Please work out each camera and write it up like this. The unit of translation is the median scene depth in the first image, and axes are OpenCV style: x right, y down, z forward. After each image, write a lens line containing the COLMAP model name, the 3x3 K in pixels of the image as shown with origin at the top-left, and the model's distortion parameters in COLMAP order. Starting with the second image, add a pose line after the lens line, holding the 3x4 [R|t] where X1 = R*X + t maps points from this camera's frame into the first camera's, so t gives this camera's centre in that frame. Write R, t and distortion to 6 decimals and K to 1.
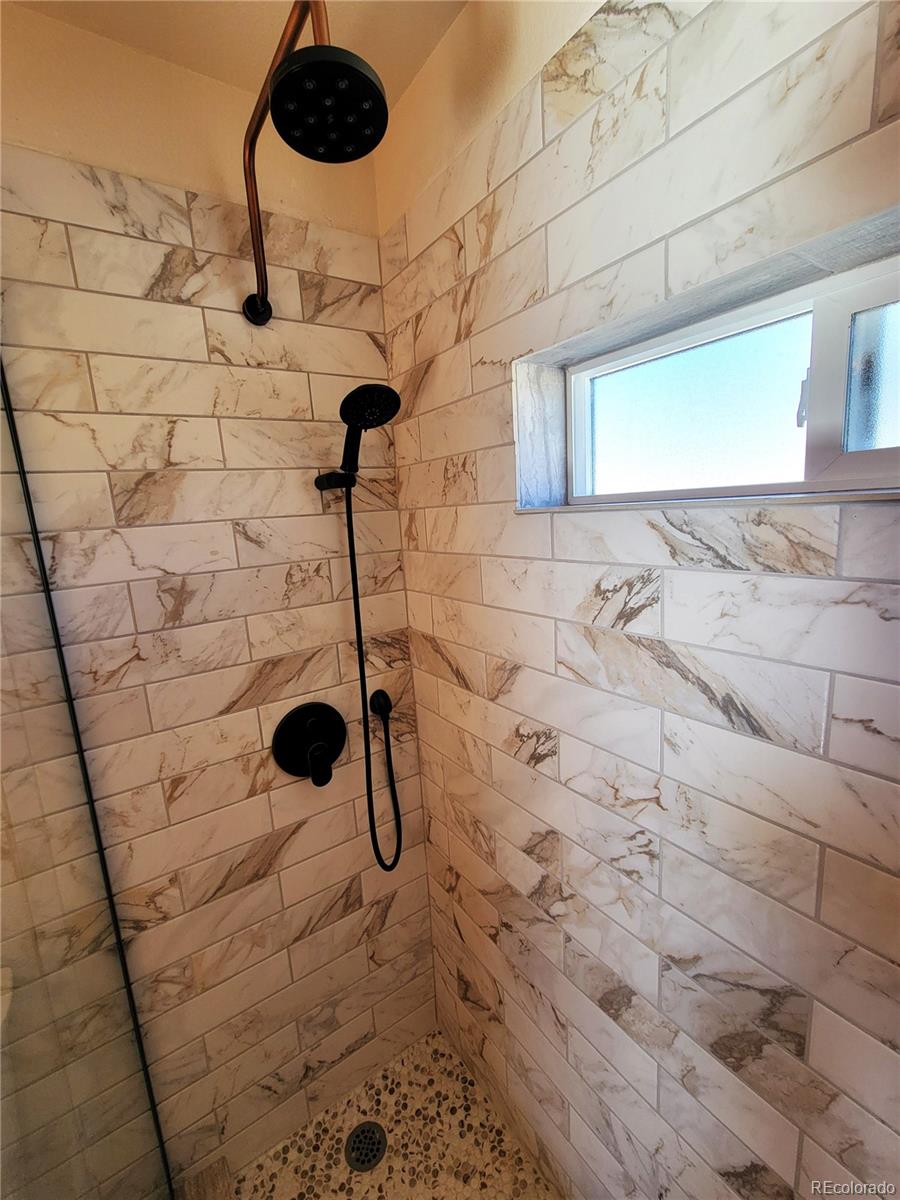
lens RADIAL K [[513.5, 0, 448.7], [0, 513.5, 597.9], [0, 0, 1]] dist [0.001262, -0.000334]
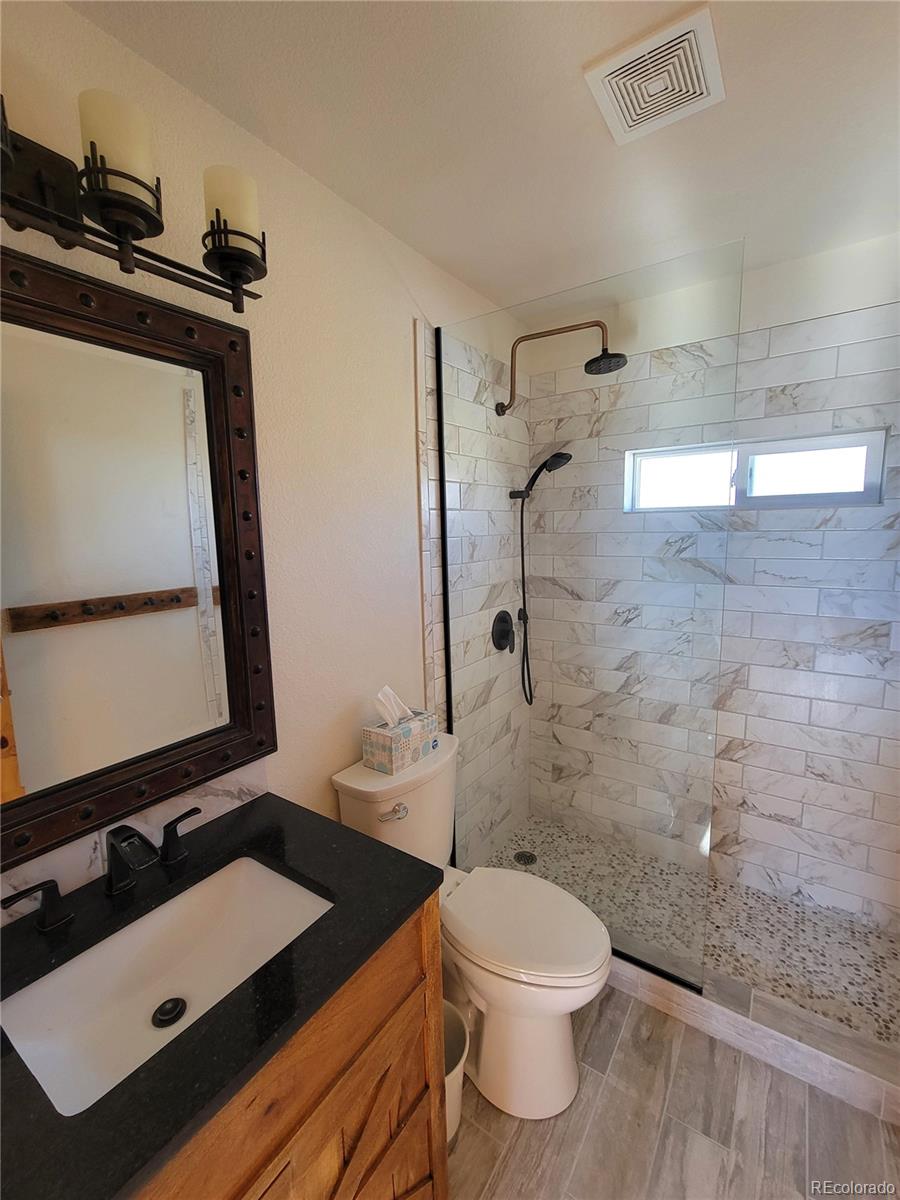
lens RADIAL K [[513.5, 0, 452.5], [0, 513.5, 598.5], [0, 0, 1]] dist [0.001262, -0.000334]
pose [[0.930699, -0.006272, 0.365733, -1.329054], [0.025117, 0.998589, -0.046792, 0.287123], [-0.364923, 0.052736, 0.929543, -0.805359]]
